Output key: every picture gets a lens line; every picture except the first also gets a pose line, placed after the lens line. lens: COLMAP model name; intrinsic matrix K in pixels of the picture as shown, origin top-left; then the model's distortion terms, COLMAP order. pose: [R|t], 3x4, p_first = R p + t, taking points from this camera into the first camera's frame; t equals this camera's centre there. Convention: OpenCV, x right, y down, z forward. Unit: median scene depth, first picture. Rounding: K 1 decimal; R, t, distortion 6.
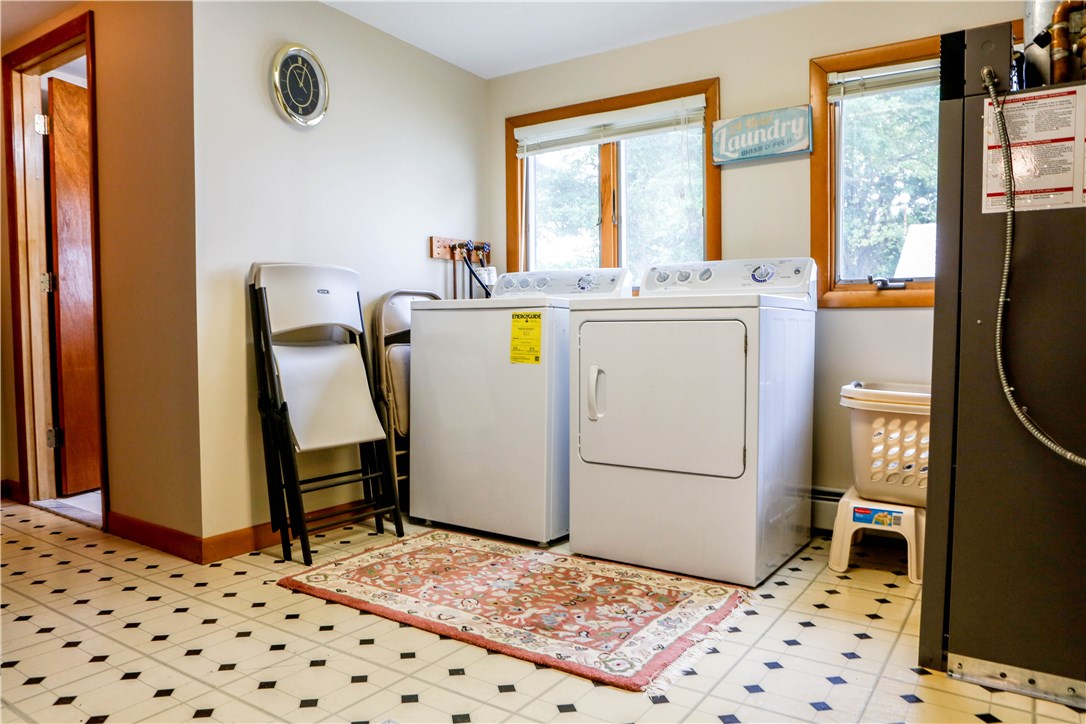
lens RADIAL K [[753.9, 0, 528.9], [0, 753.9, 367.1], [0, 0, 1]] dist [-0.105301, 0.072609]
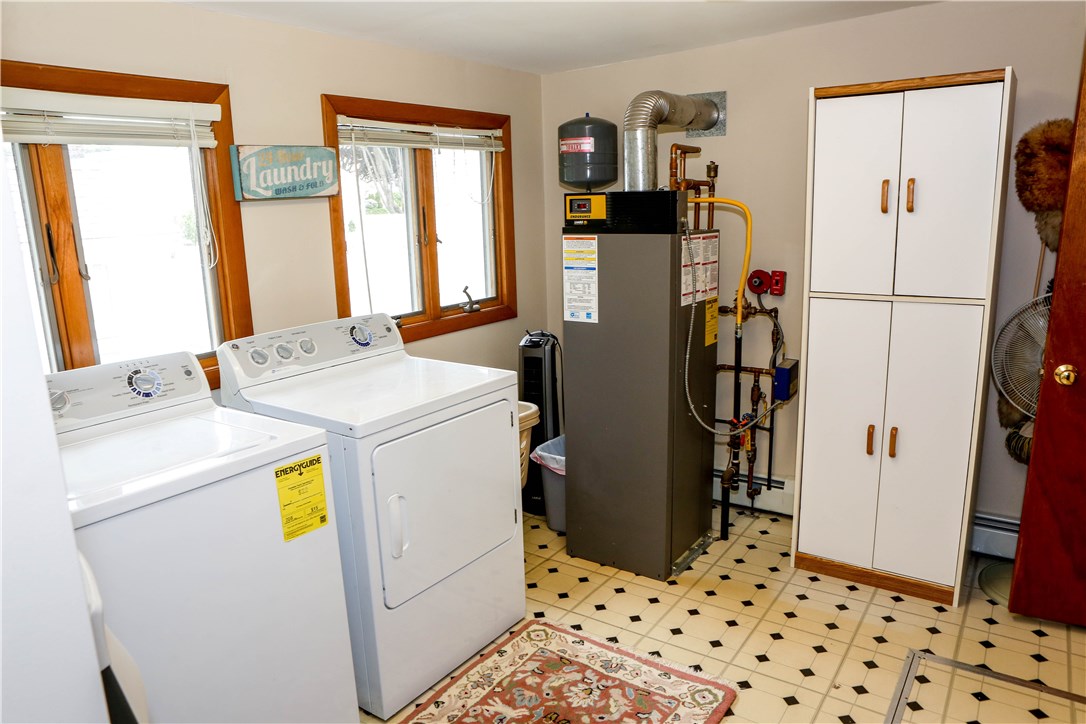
lens RADIAL K [[753.9, 0, 528.9], [0, 753.9, 367.1], [0, 0, 1]] dist [-0.105301, 0.072609]
pose [[0.008172, -0.219983, 0.975469, -0.595100], [0.079720, 0.972540, 0.218655, -0.267967], [-0.996784, 0.075978, 0.025485, 0.743256]]
